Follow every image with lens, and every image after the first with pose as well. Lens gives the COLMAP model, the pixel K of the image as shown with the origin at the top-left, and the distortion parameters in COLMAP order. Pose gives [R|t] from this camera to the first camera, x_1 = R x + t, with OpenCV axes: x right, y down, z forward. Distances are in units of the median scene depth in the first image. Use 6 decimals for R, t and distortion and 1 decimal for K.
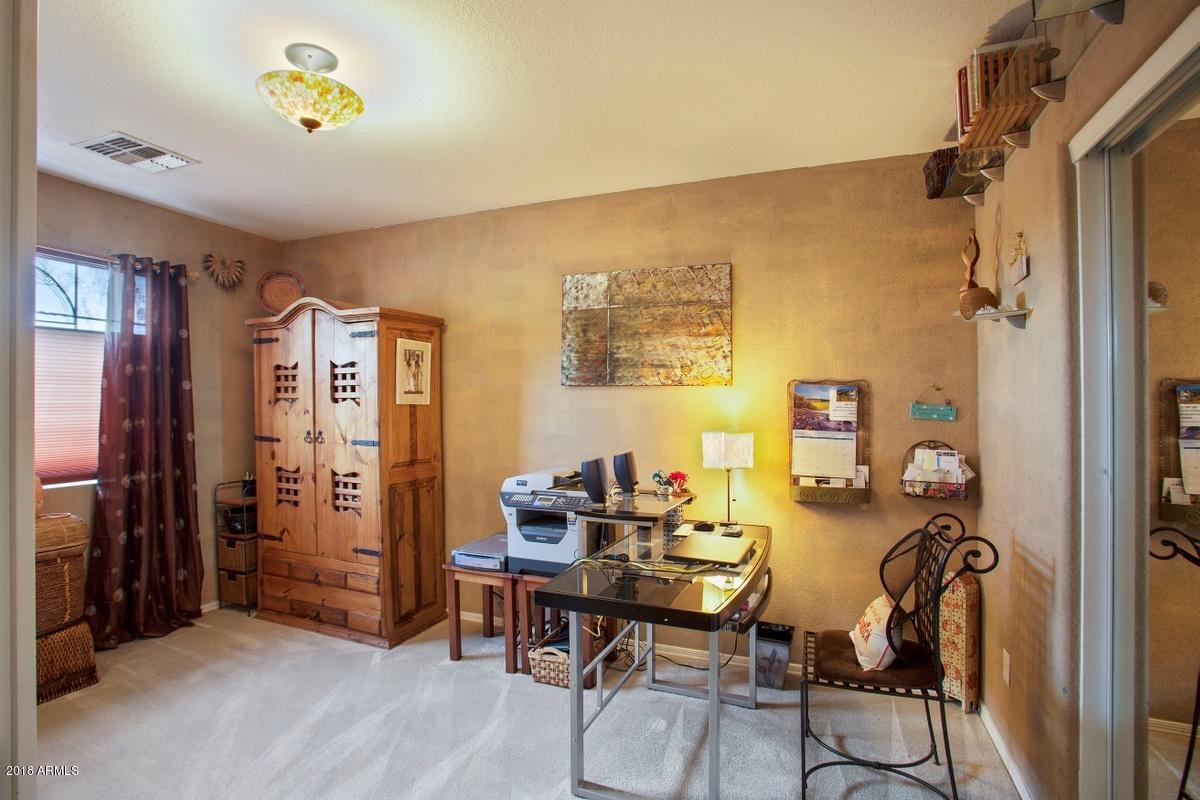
lens RADIAL K [[578.0, 0, 597.8], [0, 578.0, 401.3], [0, 0, 1]] dist [-0.054075, 0.016585]
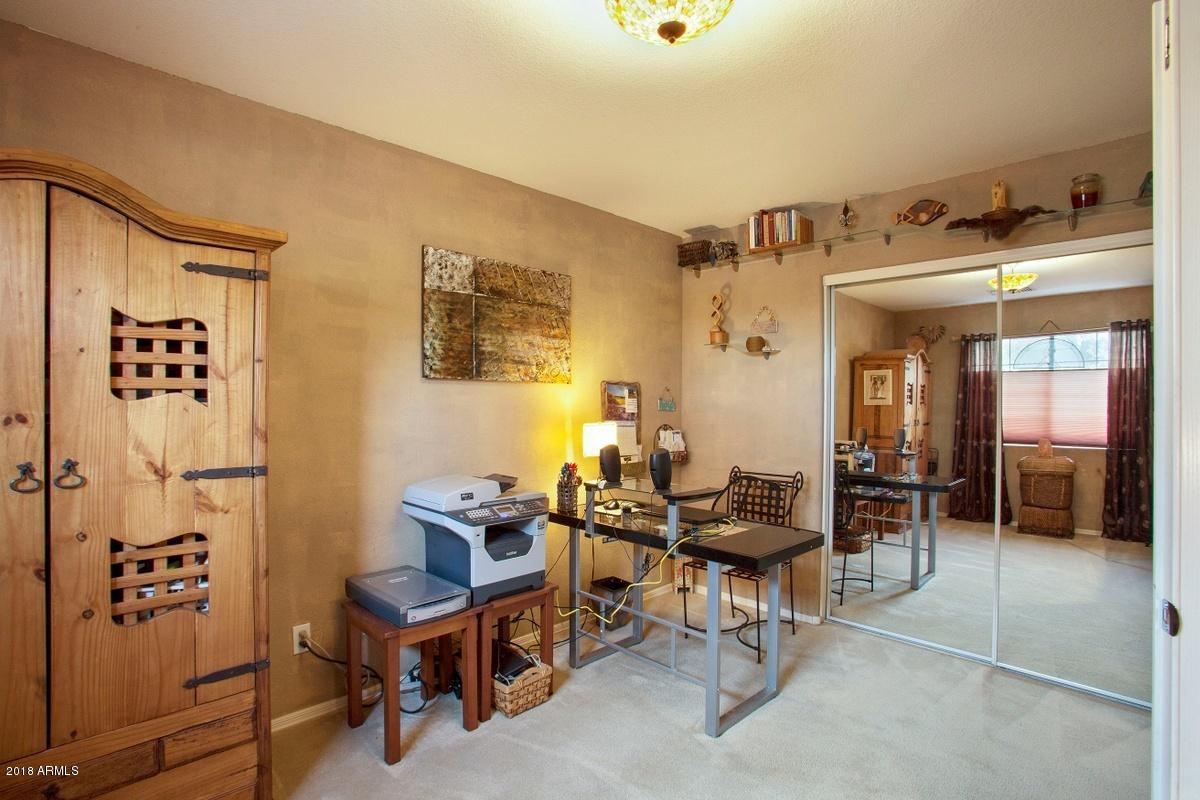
lens RADIAL K [[578.0, 0, 597.8], [0, 578.0, 397.2], [0, 0, 1]] dist [-0.054075, 0.016585]
pose [[0.407108, 0.004337, 0.913370, -0.741890], [0.000100, 0.999989, -0.004793, 0.004011], [-0.913380, 0.002042, 0.407103, 0.457959]]
